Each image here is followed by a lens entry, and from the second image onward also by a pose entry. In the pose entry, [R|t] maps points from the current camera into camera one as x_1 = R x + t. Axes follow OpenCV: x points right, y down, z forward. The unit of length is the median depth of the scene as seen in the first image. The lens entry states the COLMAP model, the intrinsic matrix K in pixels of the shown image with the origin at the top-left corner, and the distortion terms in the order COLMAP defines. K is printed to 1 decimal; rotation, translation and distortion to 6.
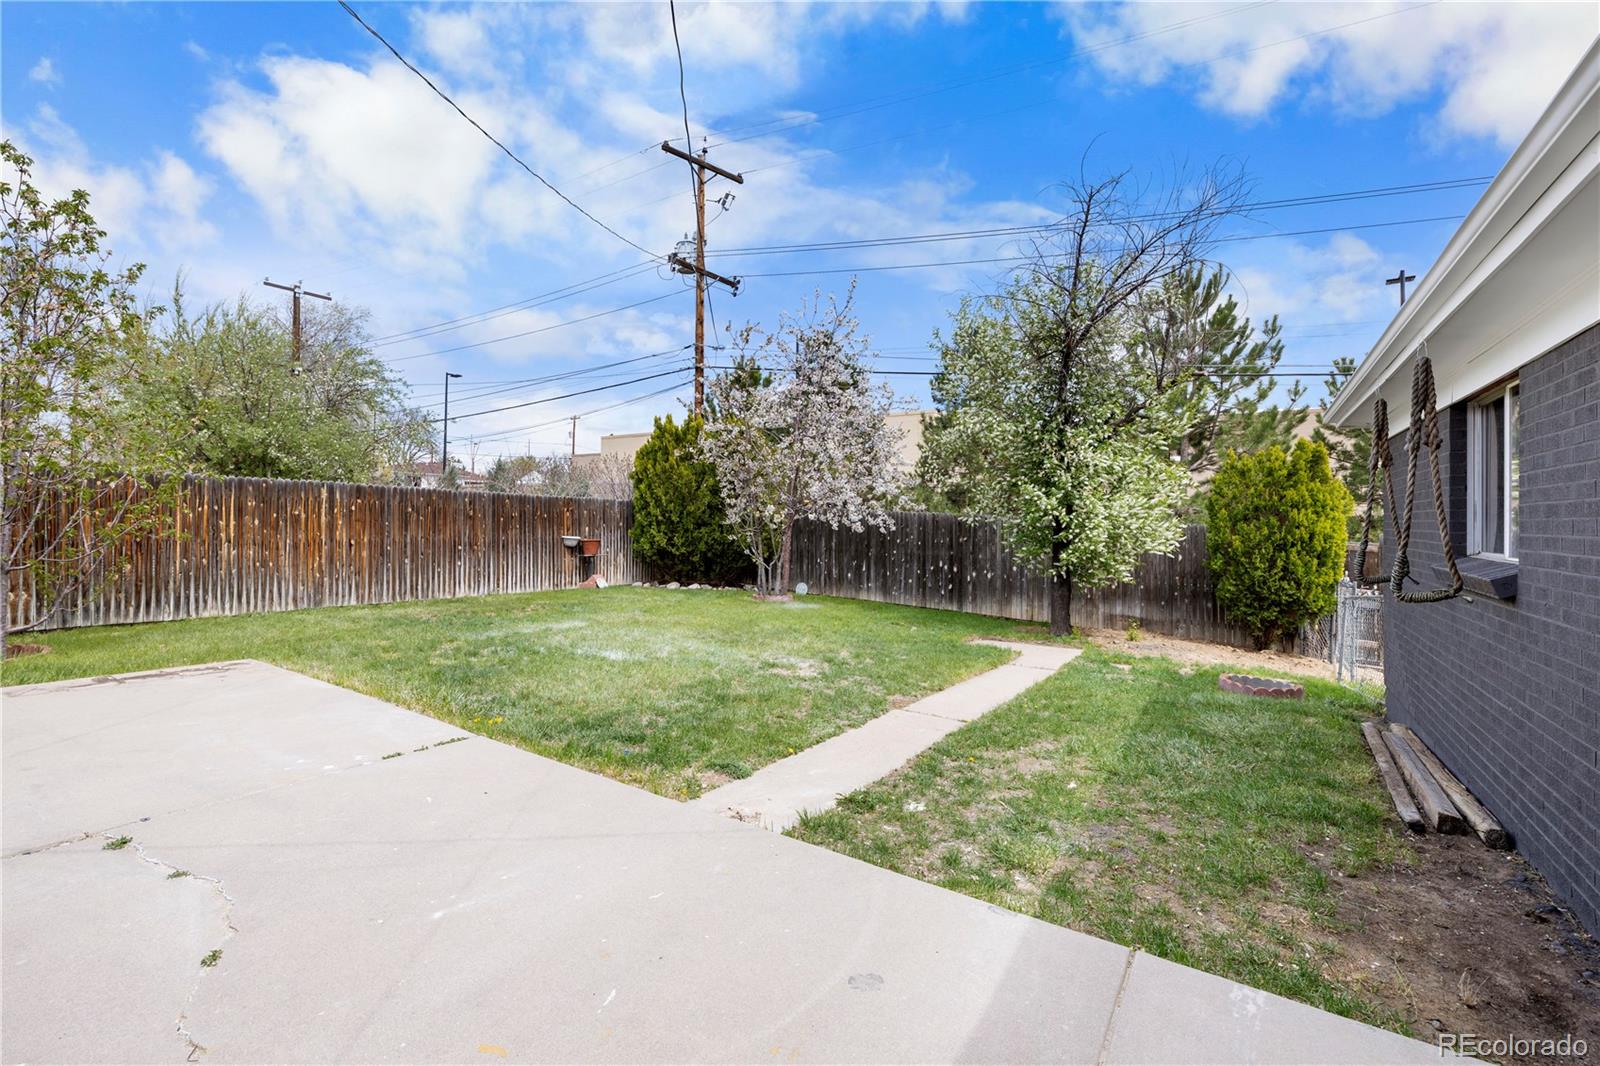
lens RADIAL K [[694.6, 0, 790.4], [0, 694.6, 523.4], [0, 0, 1]] dist [0.000901, 0.000243]
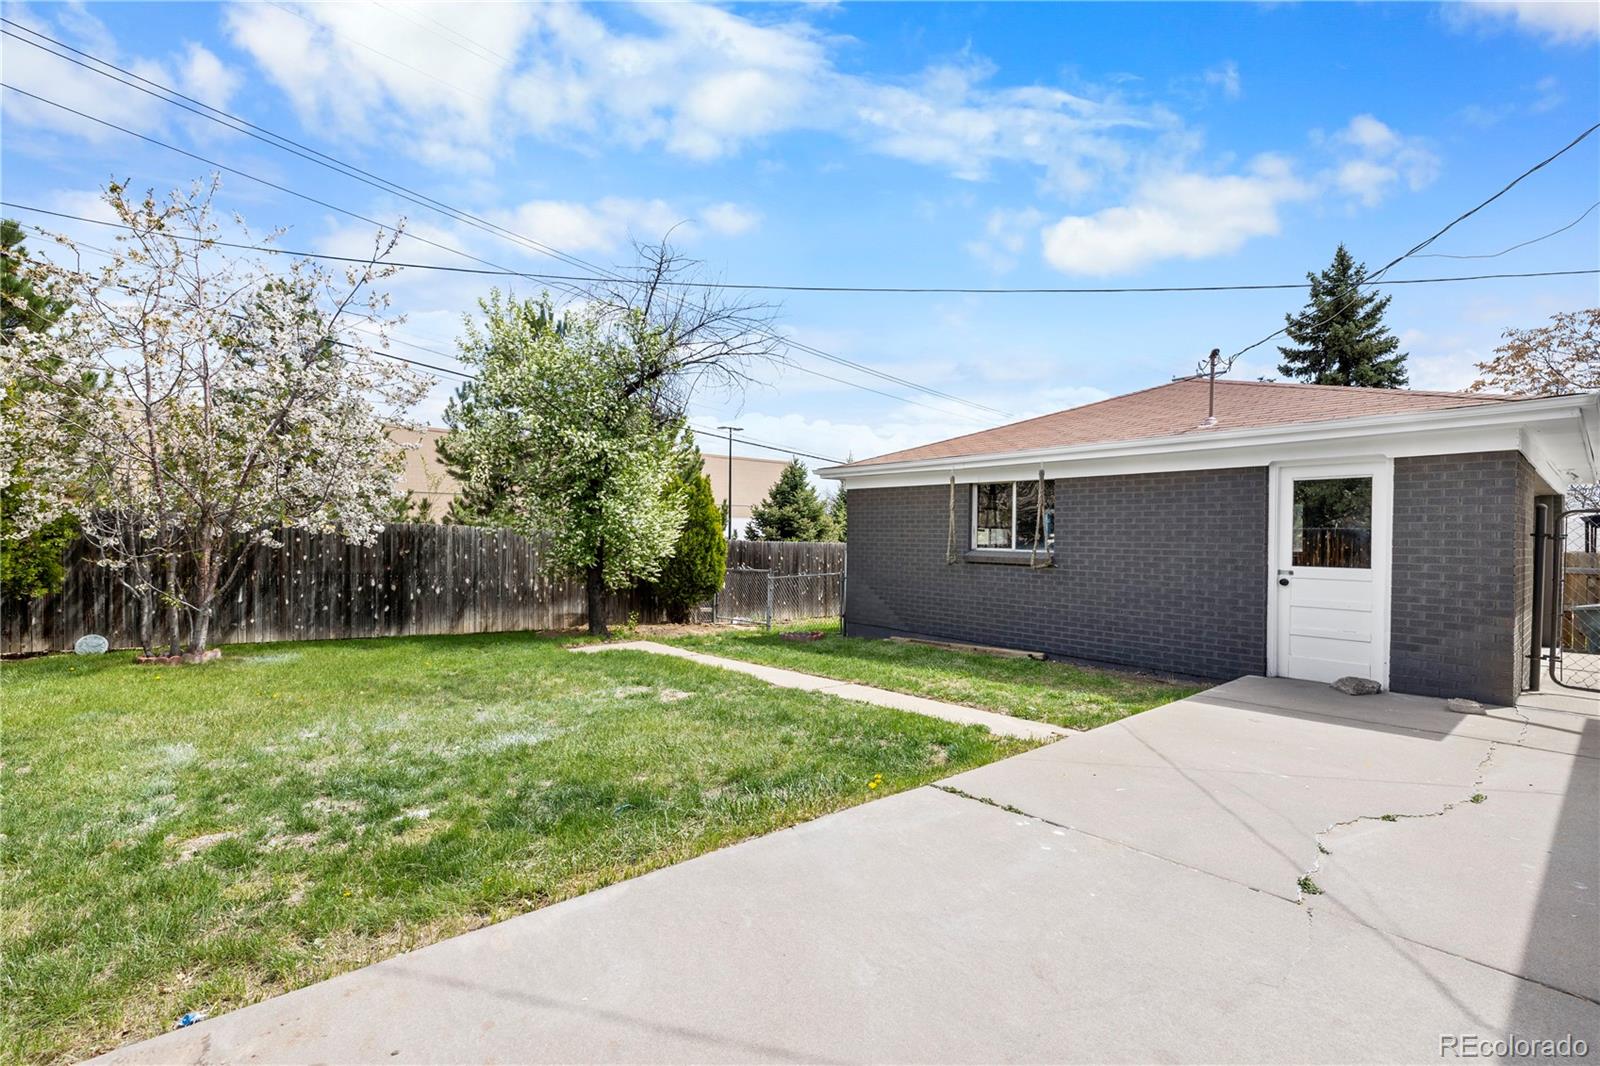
lens RADIAL K [[681.7, 0, 797.5], [0, 681.7, 541.9], [0, 0, 1]] dist [0.001097, 0.000261]
pose [[0.281258, -0.022241, 0.959374, -0.441374], [-0.000170, 0.999730, 0.023226, -0.009862], [-0.959632, -0.006695, 0.281179, 0.303009]]
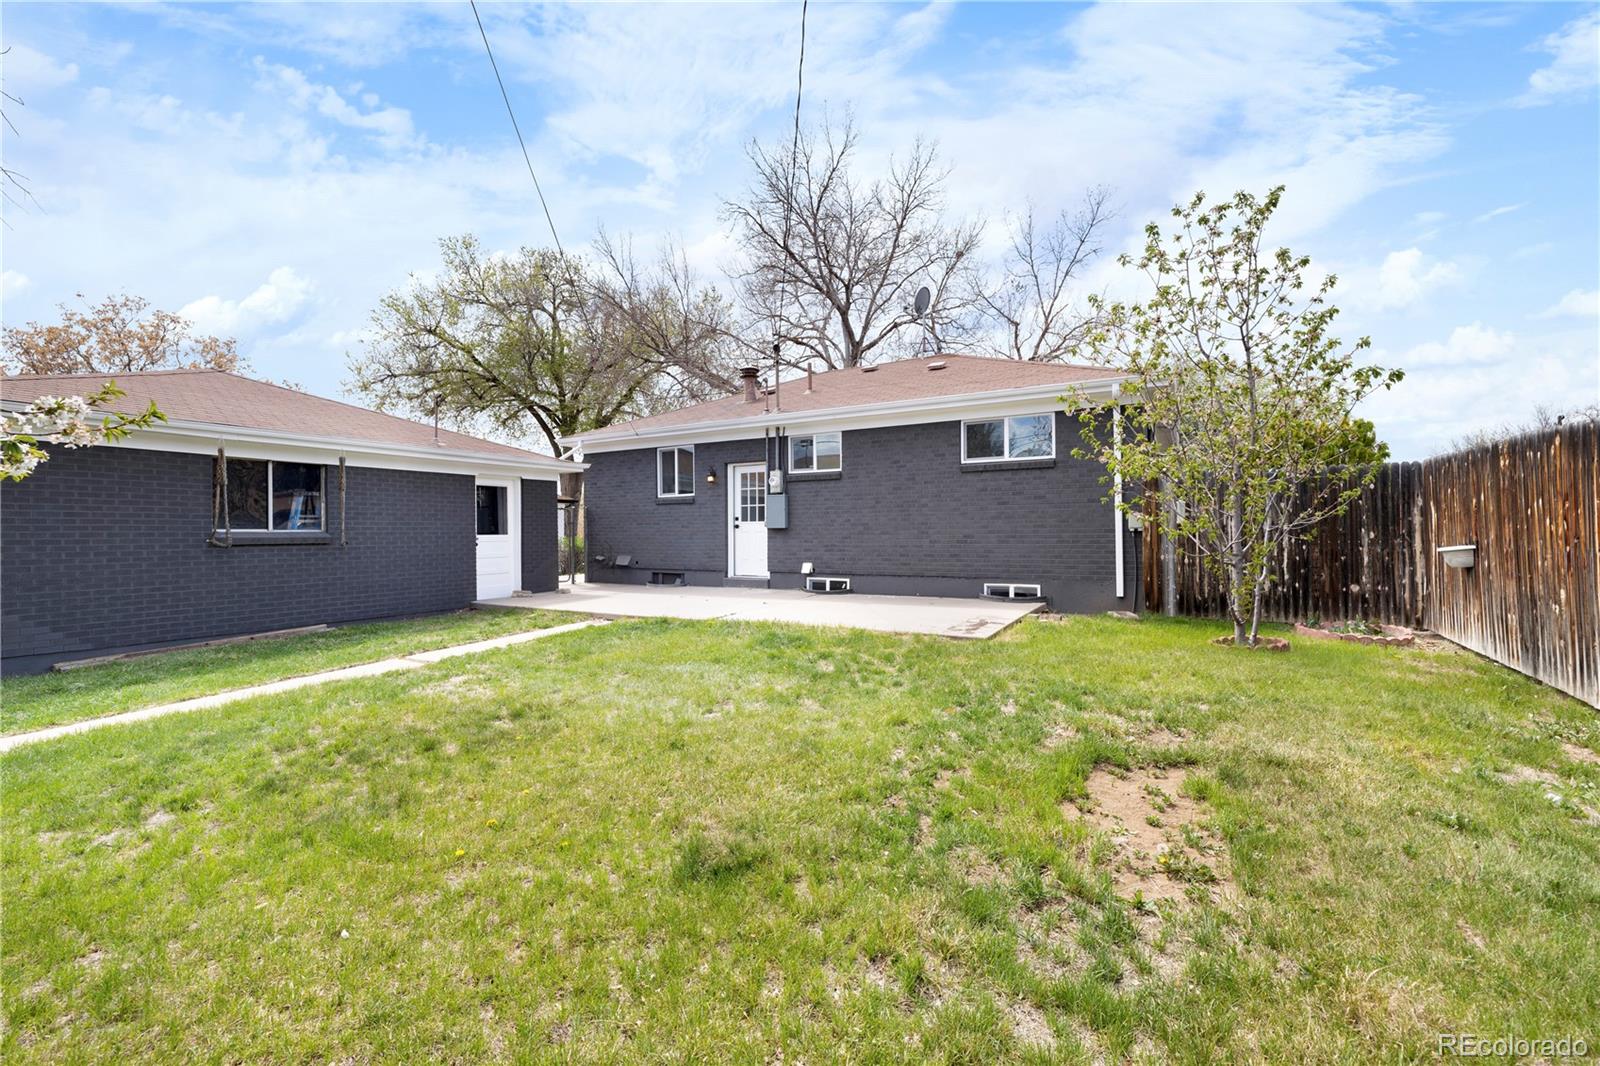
lens RADIAL K [[681.7, 0, 797.5], [0, 681.7, 541.9], [0, 0, 1]] dist [0.001097, 0.000261]
pose [[-0.998548, -0.002305, -0.053822, -0.199831], [-0.003359, 0.999804, 0.019494, 0.010957], [0.053766, 0.019646, -0.998360, 1.004904]]
